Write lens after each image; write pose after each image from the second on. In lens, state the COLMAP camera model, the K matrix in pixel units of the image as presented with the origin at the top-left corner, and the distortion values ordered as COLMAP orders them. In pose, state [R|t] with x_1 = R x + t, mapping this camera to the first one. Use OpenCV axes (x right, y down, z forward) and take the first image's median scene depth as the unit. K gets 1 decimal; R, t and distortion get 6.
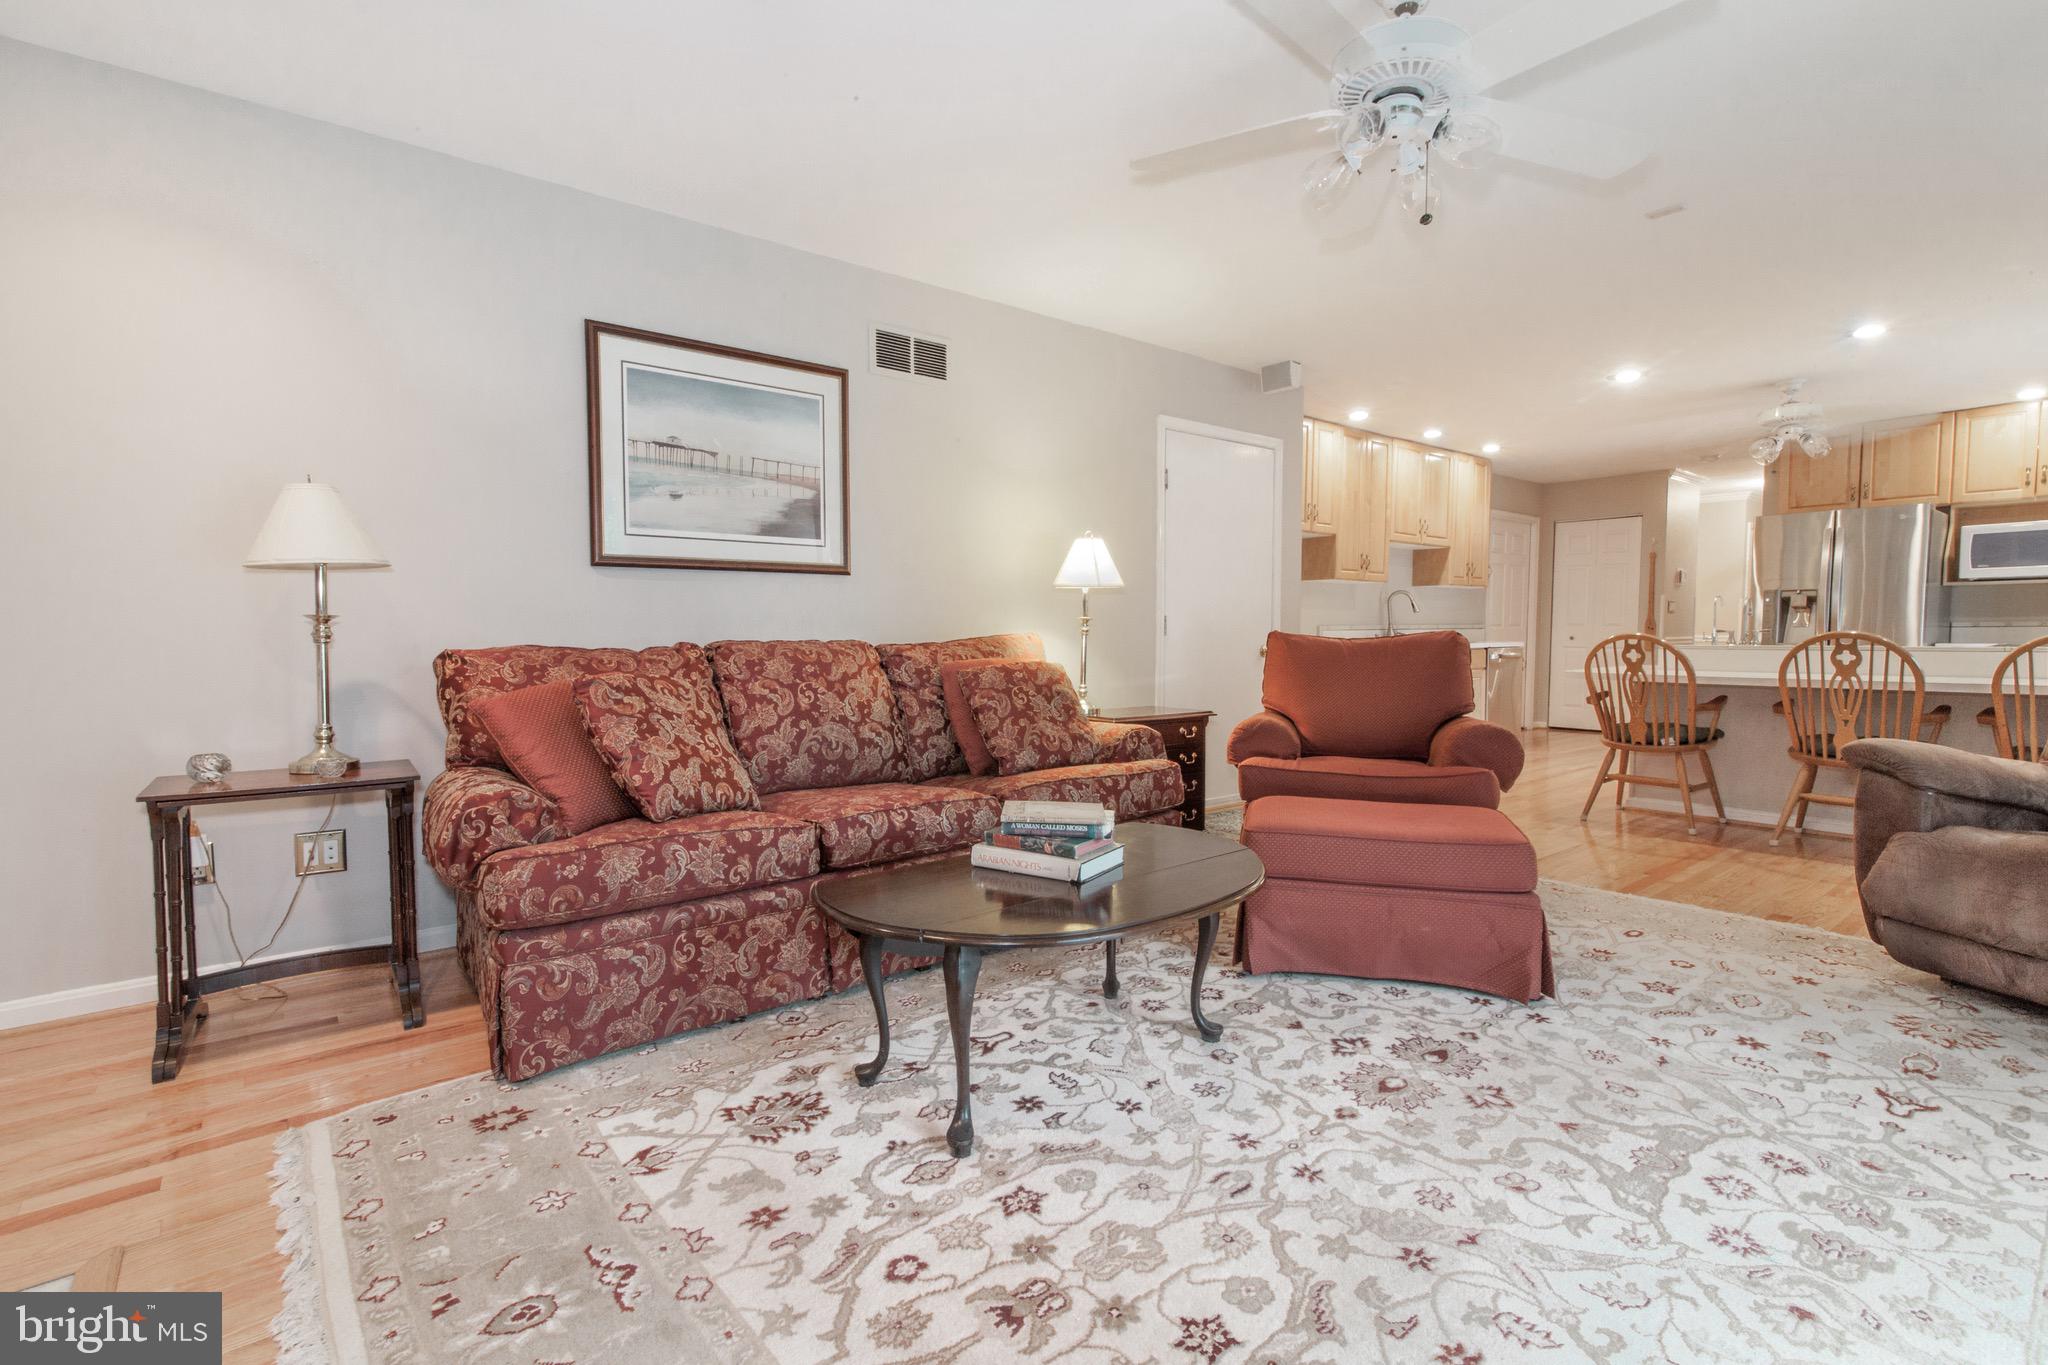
lens RADIAL K [[944.3, 0, 1020.8], [0, 944.3, 688.8], [0, 0, 1]] dist [-0.000617, 0.000335]
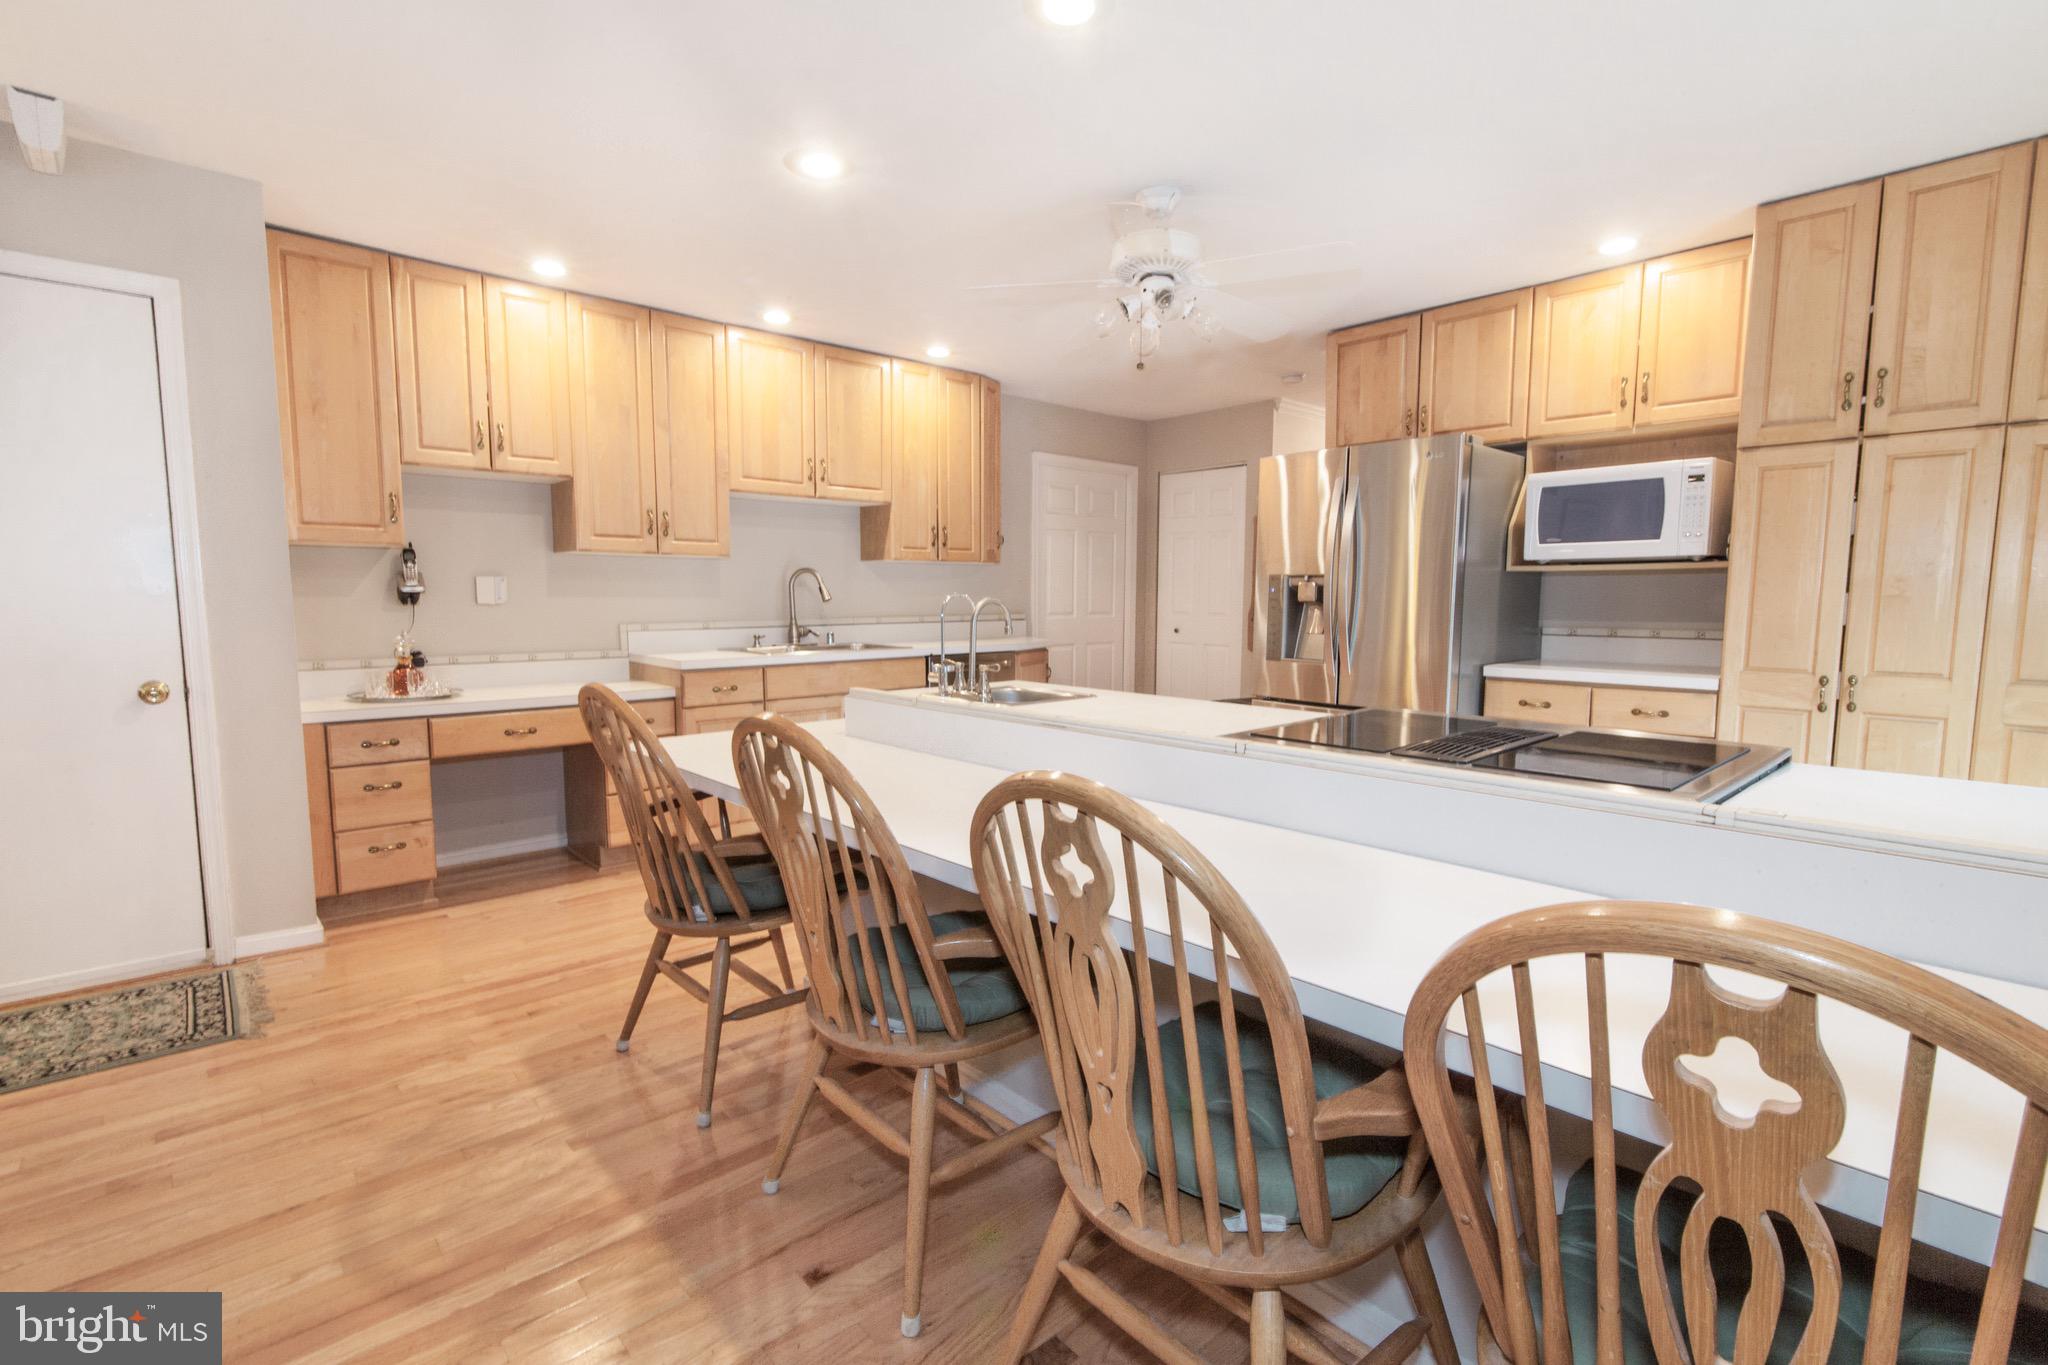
lens RADIAL K [[944.3, 0, 1024.9], [0, 944.3, 679.6], [0, 0, 1]] dist [-0.000617, 0.000335]
pose [[0.998314, -0.000424, 0.058046, 1.058729], [-0.001348, 0.999535, 0.030476, -0.096319], [-0.058032, -0.030503, 0.997849, 0.675482]]
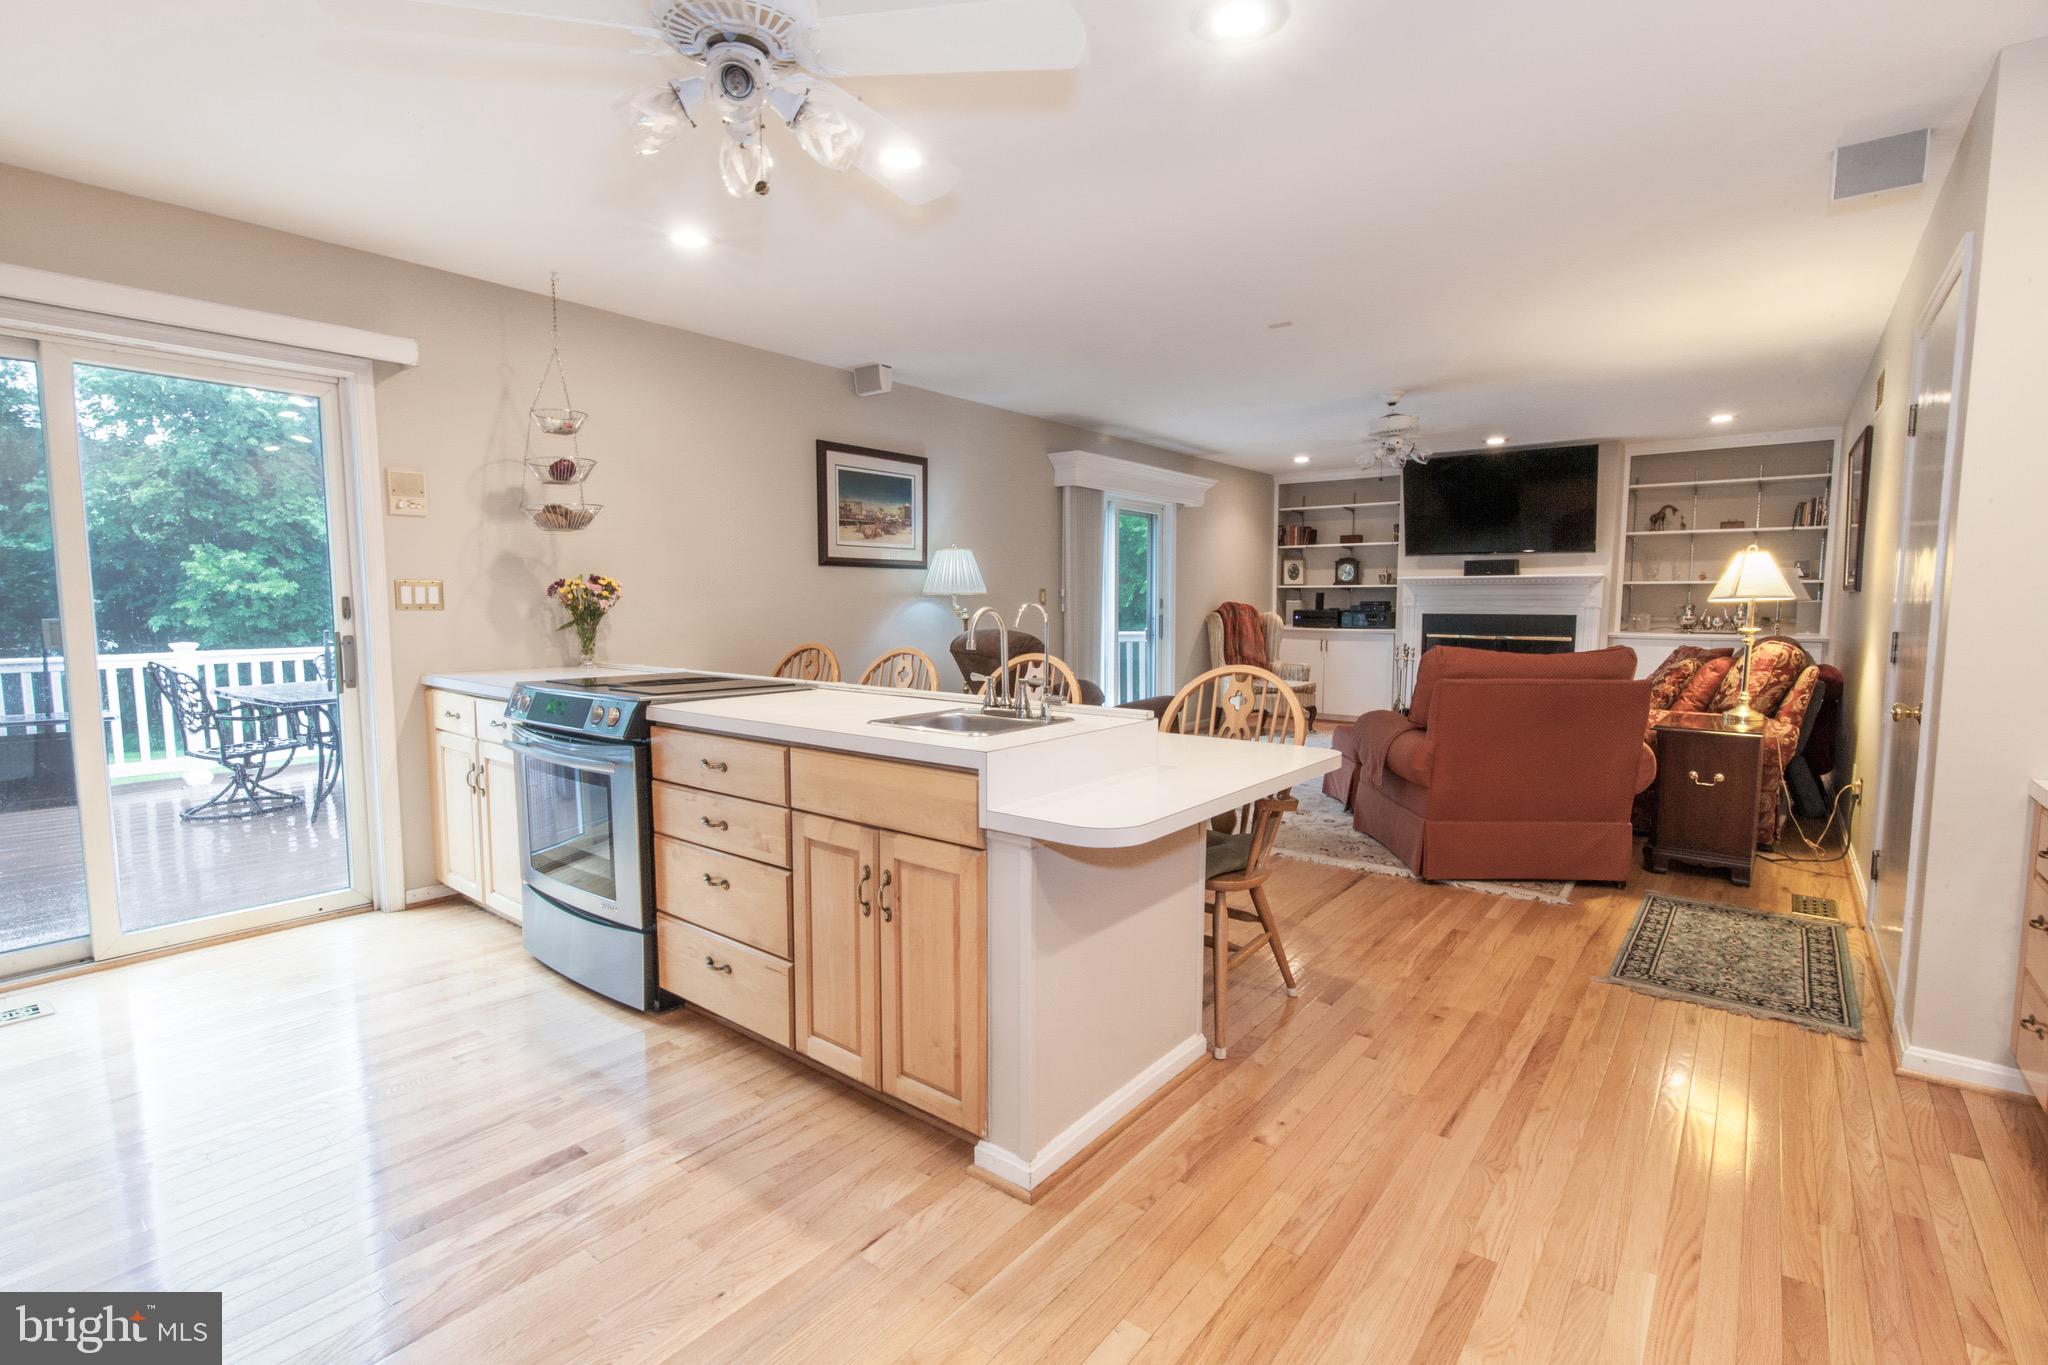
lens RADIAL K [[944.3, 0, 1017.2], [0, 944.3, 684.0], [0, 0, 1]] dist [-0.000617, 0.000335]
pose [[-0.976421, 0.023238, -0.214619, 1.193977], [-0.009842, 0.988363, 0.151794, -0.181791], [0.215649, 0.150327, -0.964830, 2.015437]]
